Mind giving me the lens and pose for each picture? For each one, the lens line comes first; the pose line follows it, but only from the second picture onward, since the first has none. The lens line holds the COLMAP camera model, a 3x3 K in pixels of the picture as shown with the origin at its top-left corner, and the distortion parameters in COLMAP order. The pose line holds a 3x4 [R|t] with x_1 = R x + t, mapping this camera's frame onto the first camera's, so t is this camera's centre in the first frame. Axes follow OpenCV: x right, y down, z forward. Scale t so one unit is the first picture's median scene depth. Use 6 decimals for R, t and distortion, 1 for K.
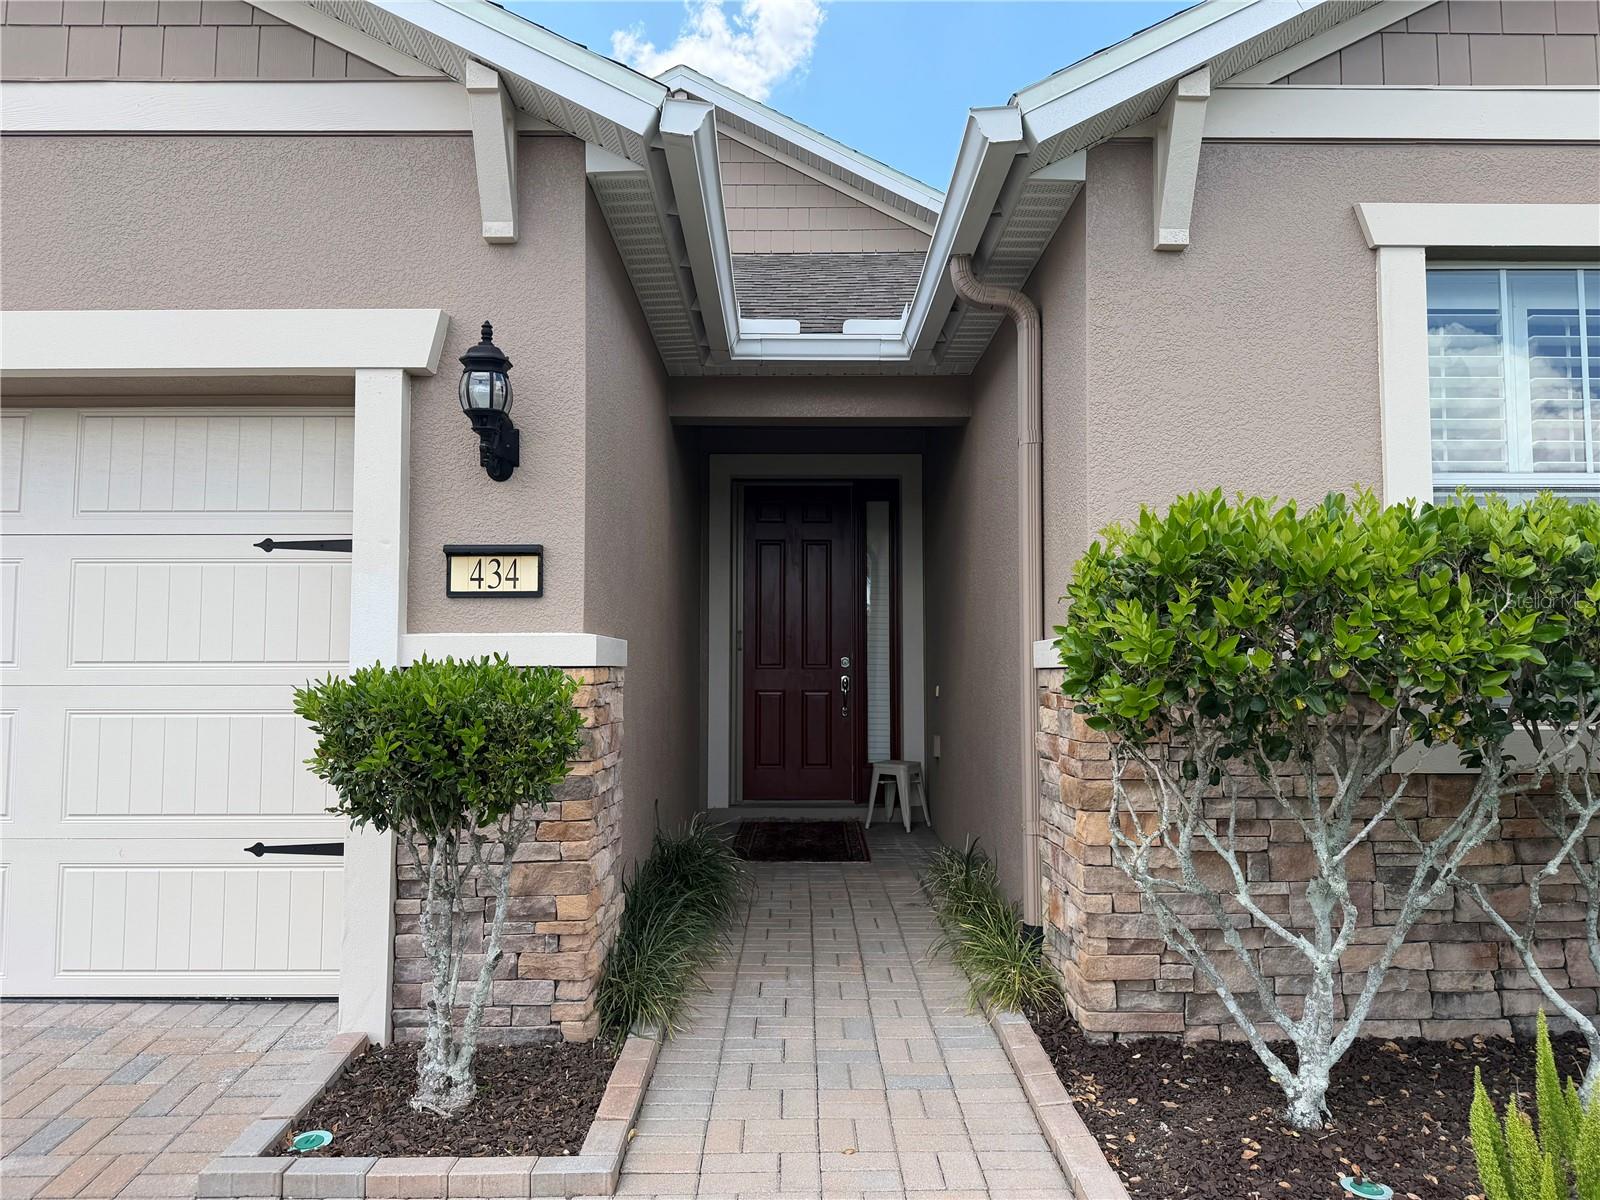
lens RADIAL K [[1124.0, 0, 800.0], [0, 1124.0, 600.0], [0, 0, 1]] dist [-0.001349, -0.002159]
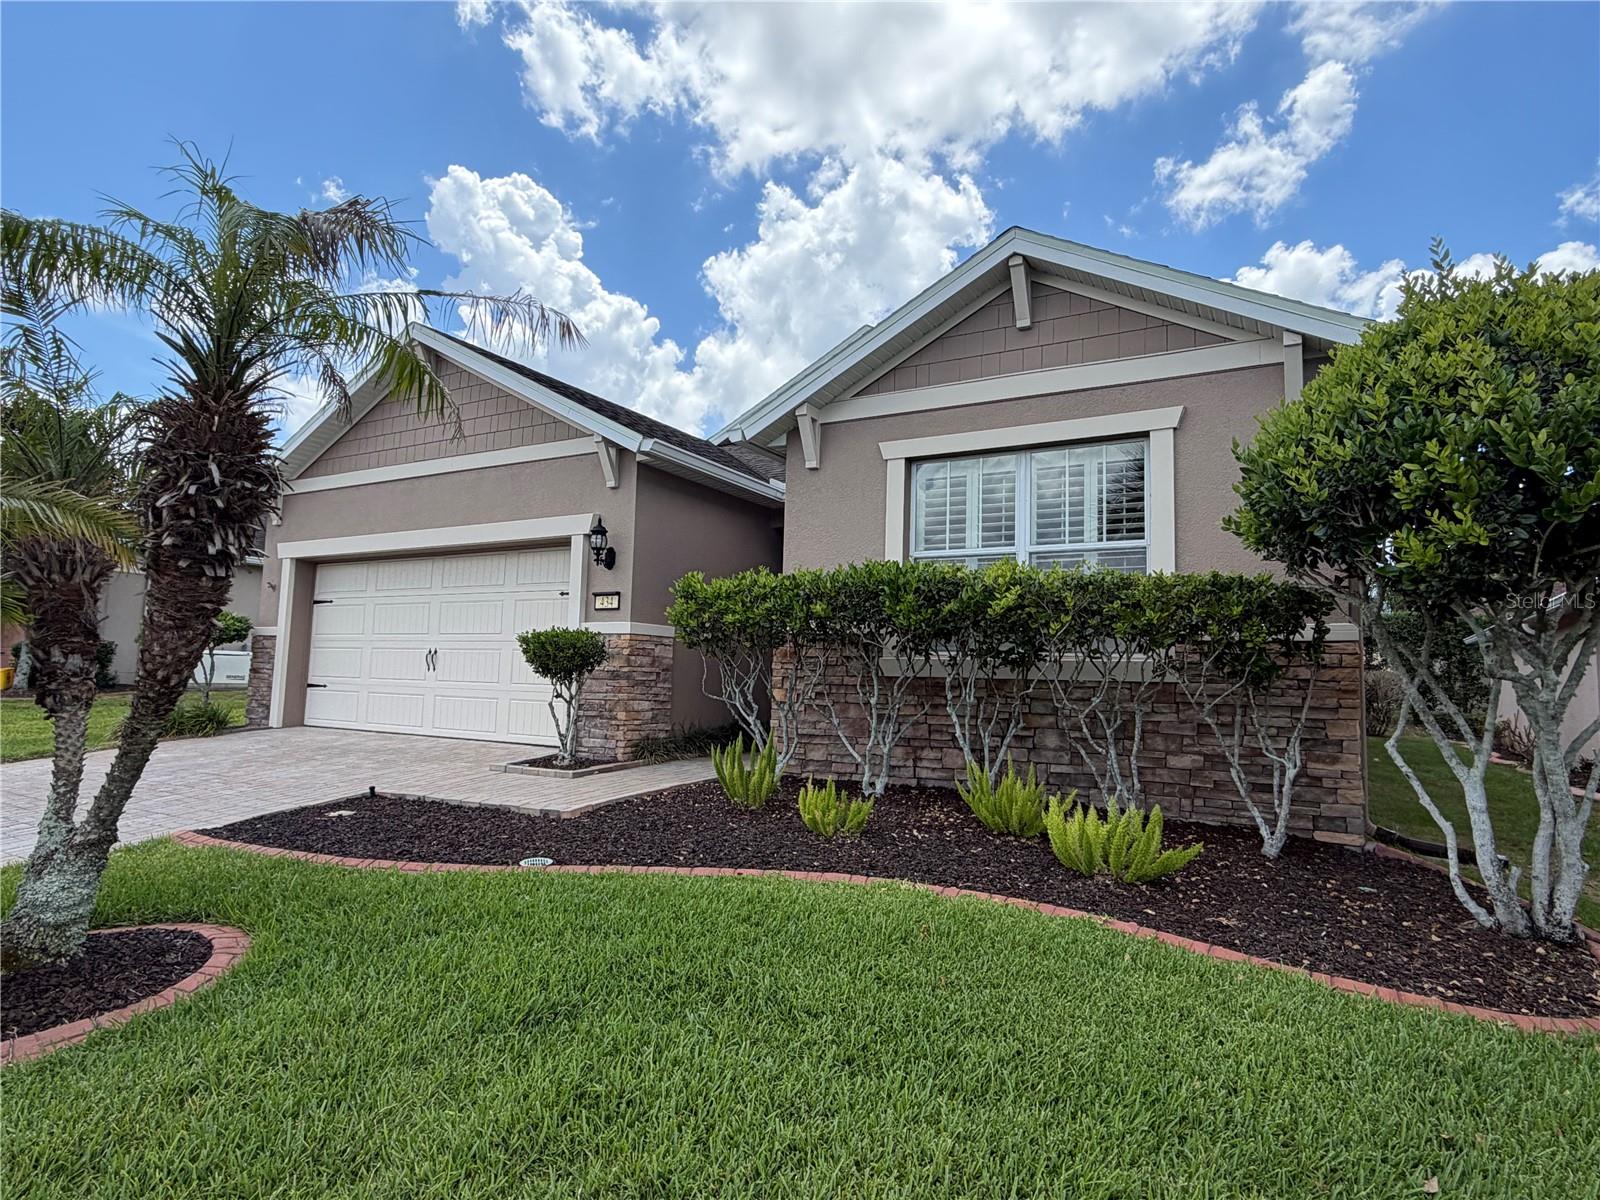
lens RADIAL K [[911.1, 0, 804.5], [0, 911.1, 601.1], [0, 0, 1]] dist [0.036165, -0.032815]
pose [[0.864746, -0.019568, -0.501829, 1.368126], [0.001048, 0.999309, -0.037160, 0.063595], [0.502209, 0.031608, 0.864168, -0.795658]]
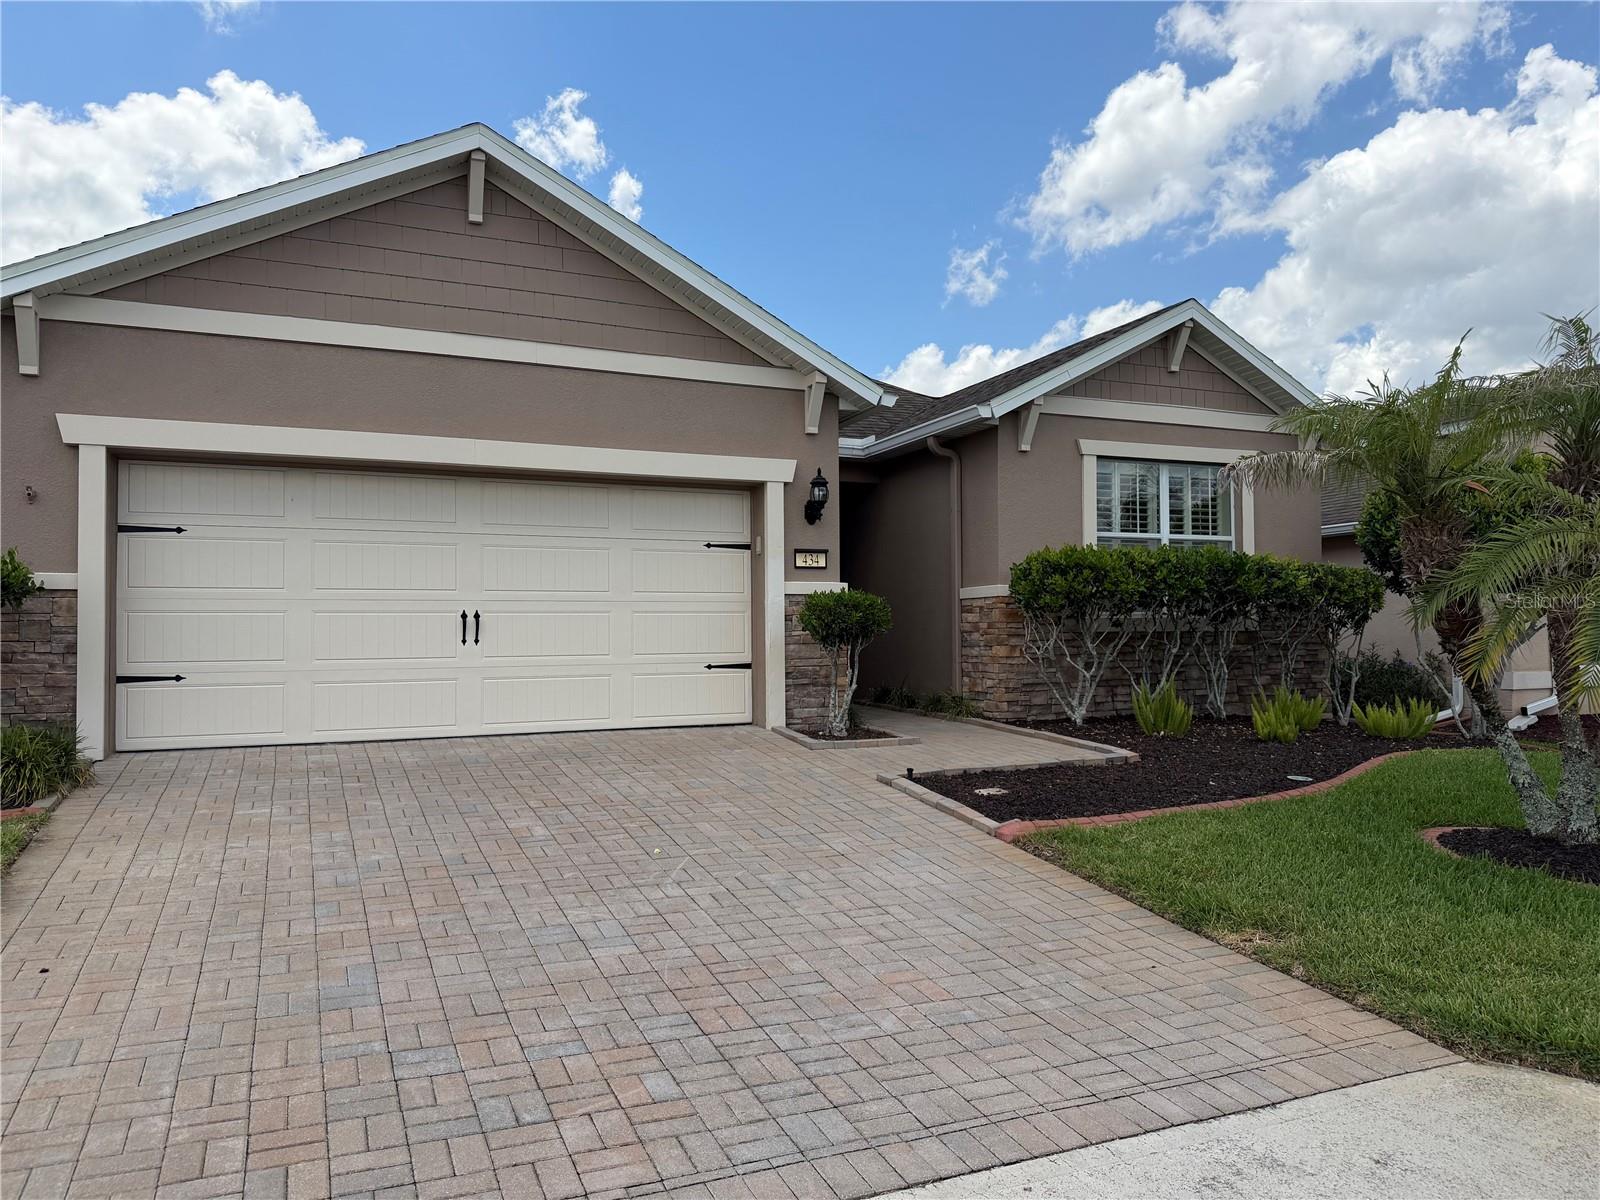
lens RADIAL K [[1086.8, 0, 801.6], [0, 1086.8, 605.5], [0, 0, 1]] dist [0.073810, -0.000243]
pose [[0.919206, 0.005084, 0.393744, -1.320174], [-0.018524, 0.999368, 0.030342, 0.007321], [-0.393341, -0.035184, 0.918719, -1.387721]]
